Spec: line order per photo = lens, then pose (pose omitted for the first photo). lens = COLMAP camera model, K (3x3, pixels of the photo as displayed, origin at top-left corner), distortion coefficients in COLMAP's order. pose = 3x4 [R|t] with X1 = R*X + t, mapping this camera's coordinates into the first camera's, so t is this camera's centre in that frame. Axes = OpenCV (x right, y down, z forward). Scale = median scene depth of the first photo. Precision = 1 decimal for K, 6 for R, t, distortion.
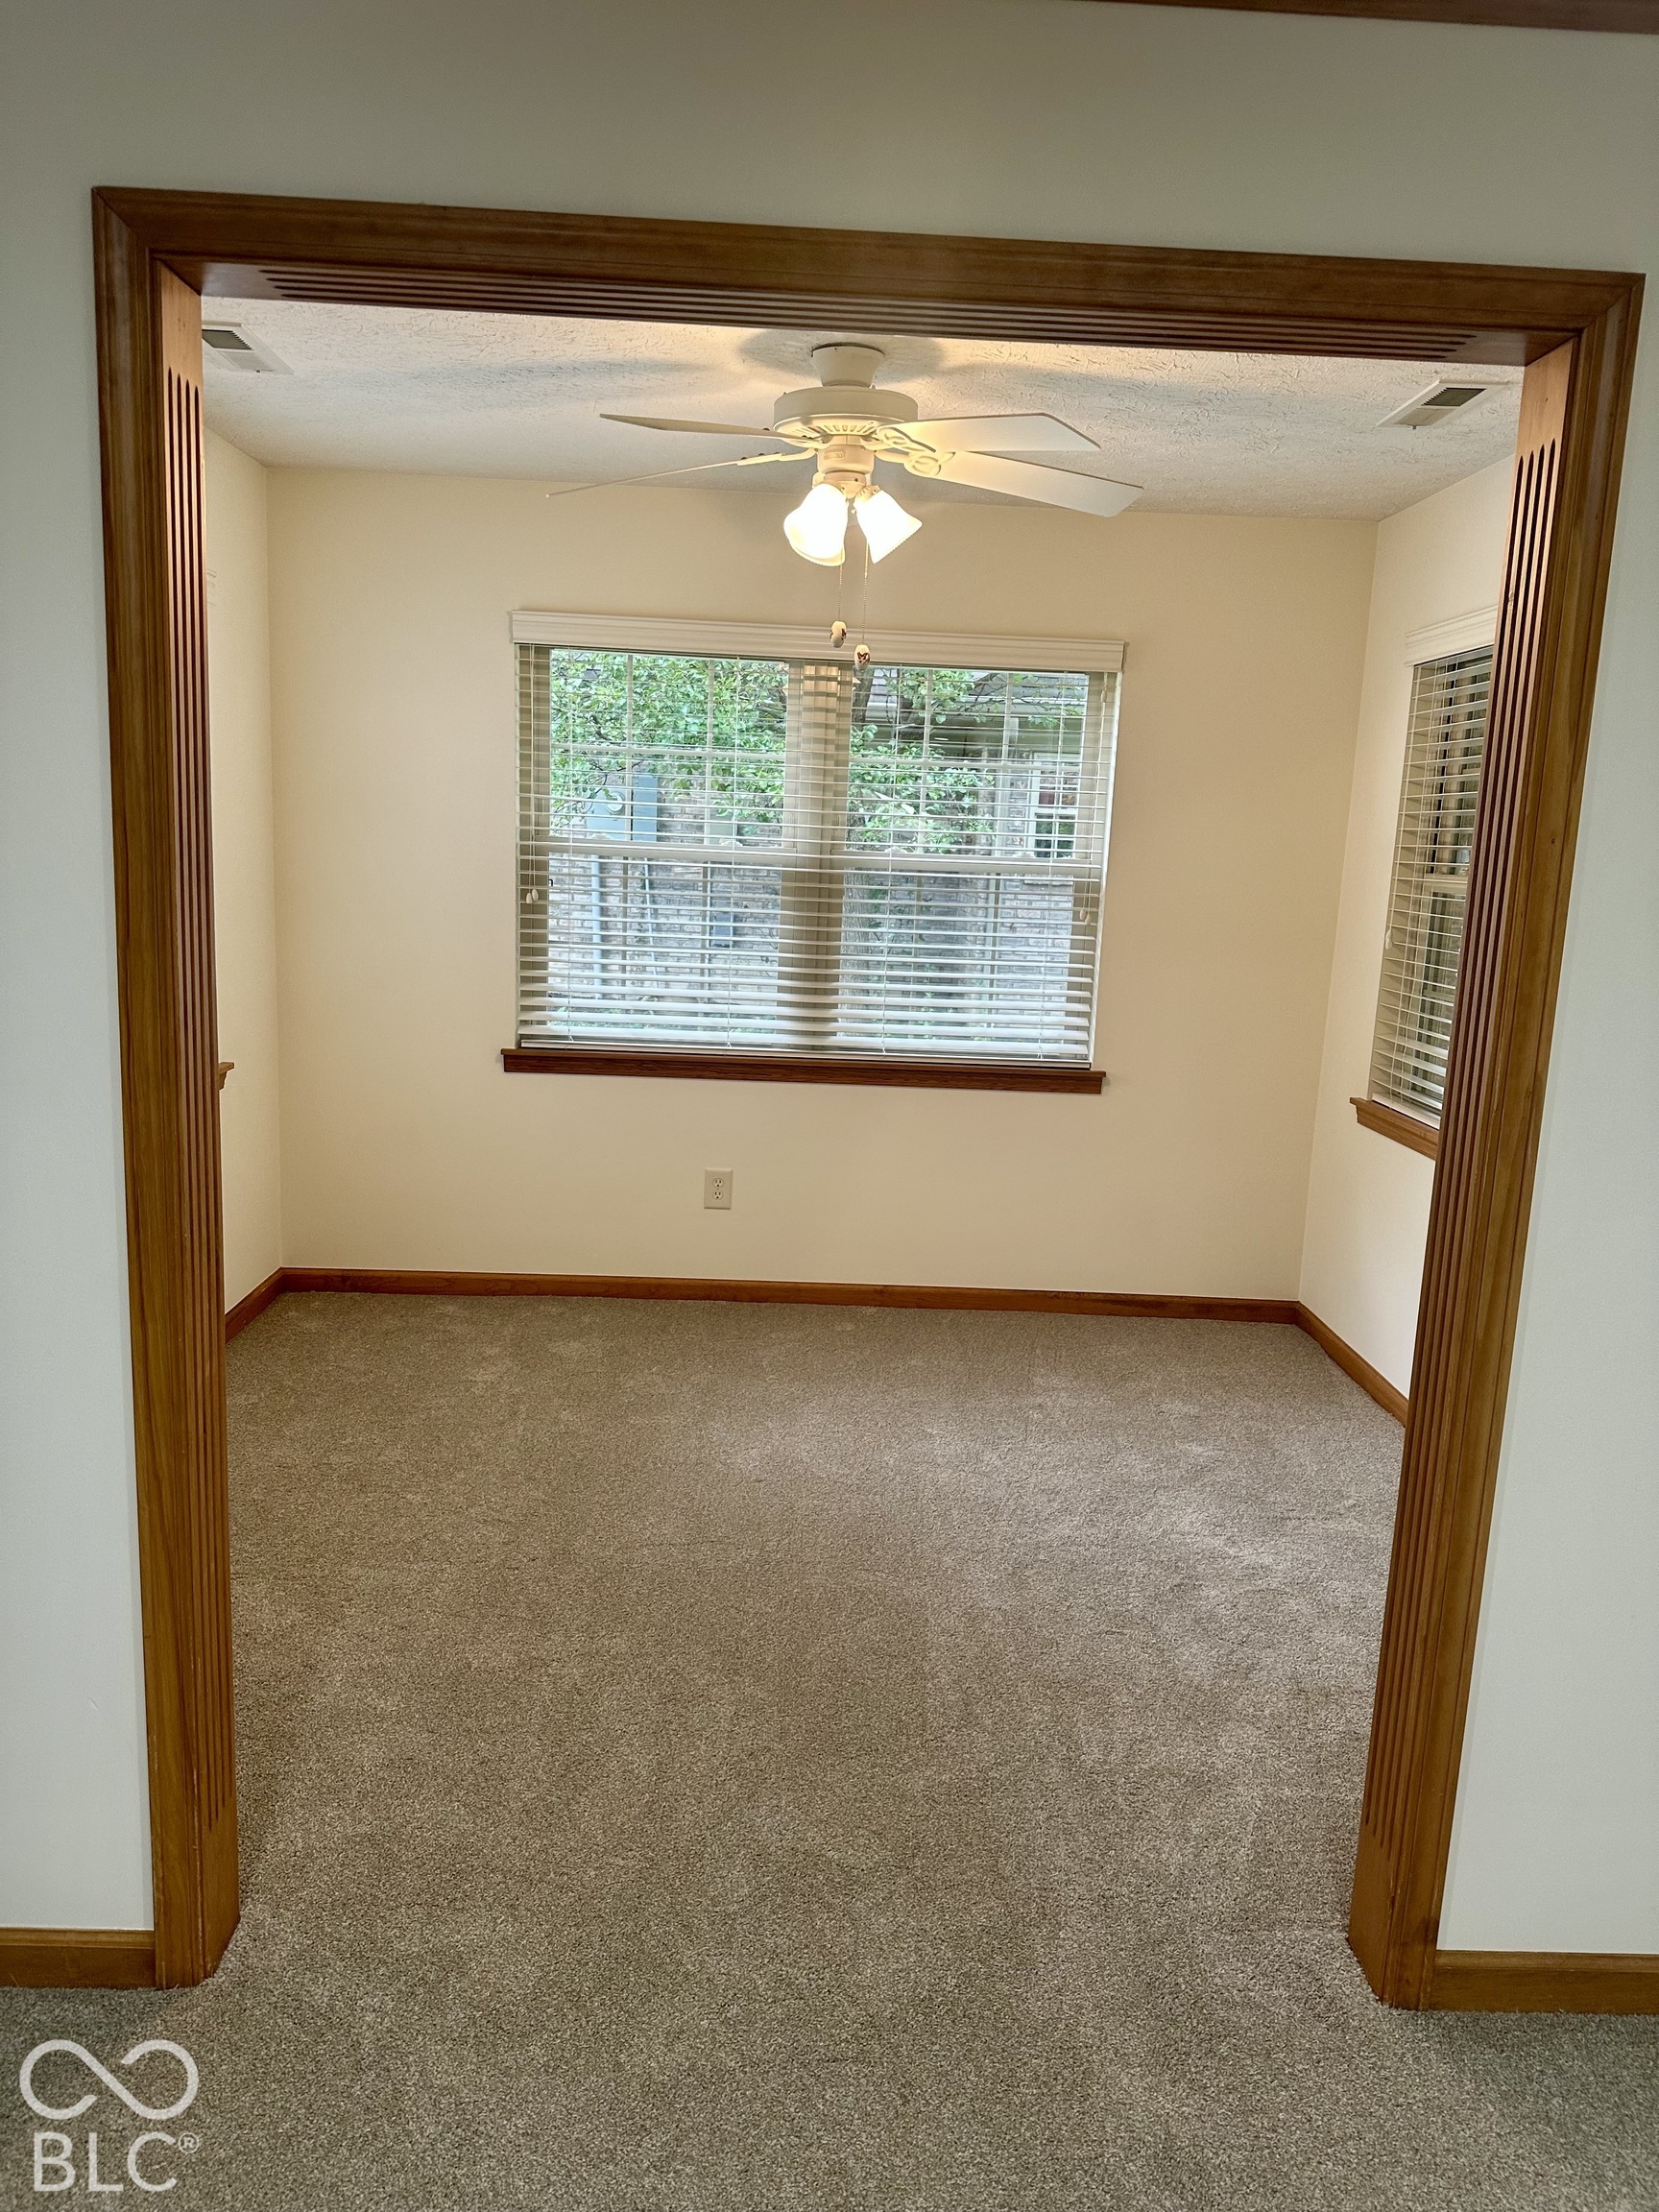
lens RADIAL K [[1547.8, 0, 829.5], [0, 1547.8, 1106.0], [0, 0, 1]] dist [0.070686, -0.080730]
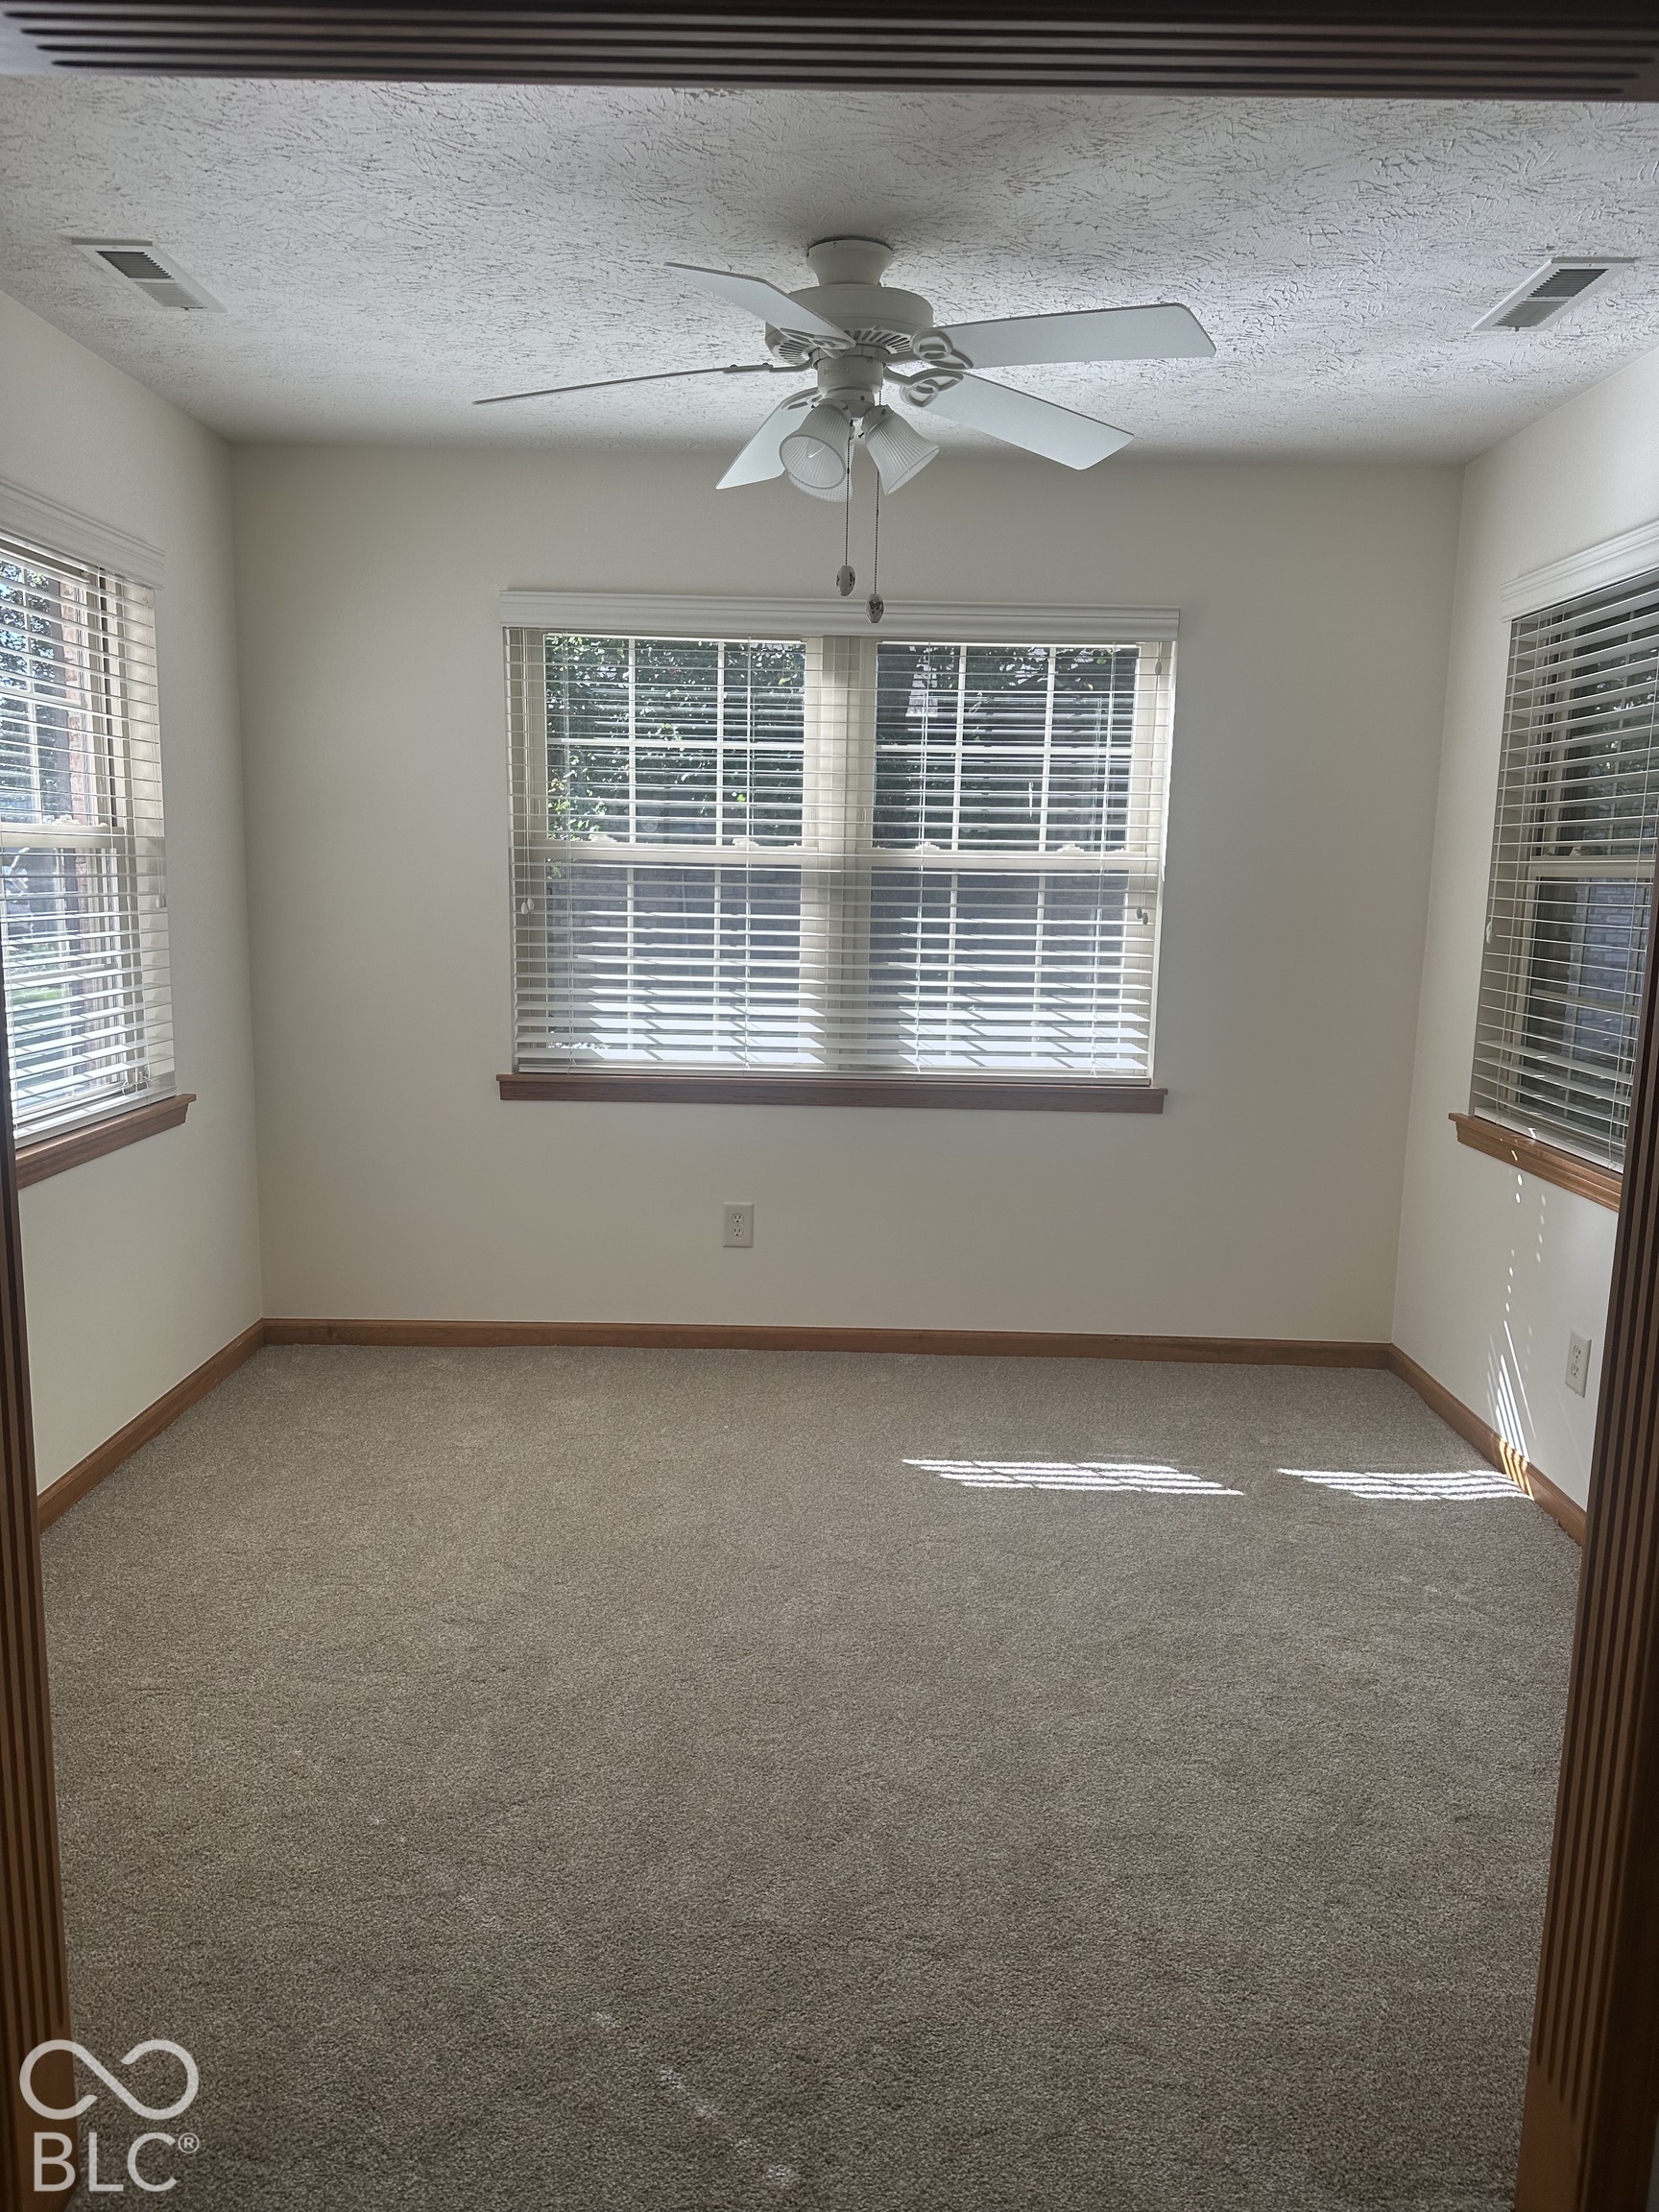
lens RADIAL K [[1547.8, 0, 829.5], [0, 1547.8, 1106.0], [0, 0, 1]] dist [0.070686, -0.080730]
pose [[0.999200, -0.016438, -0.036454, 0.016051], [0.015771, 0.999705, -0.018490, 0.001470], [0.036747, 0.017900, 0.999164, 0.099911]]
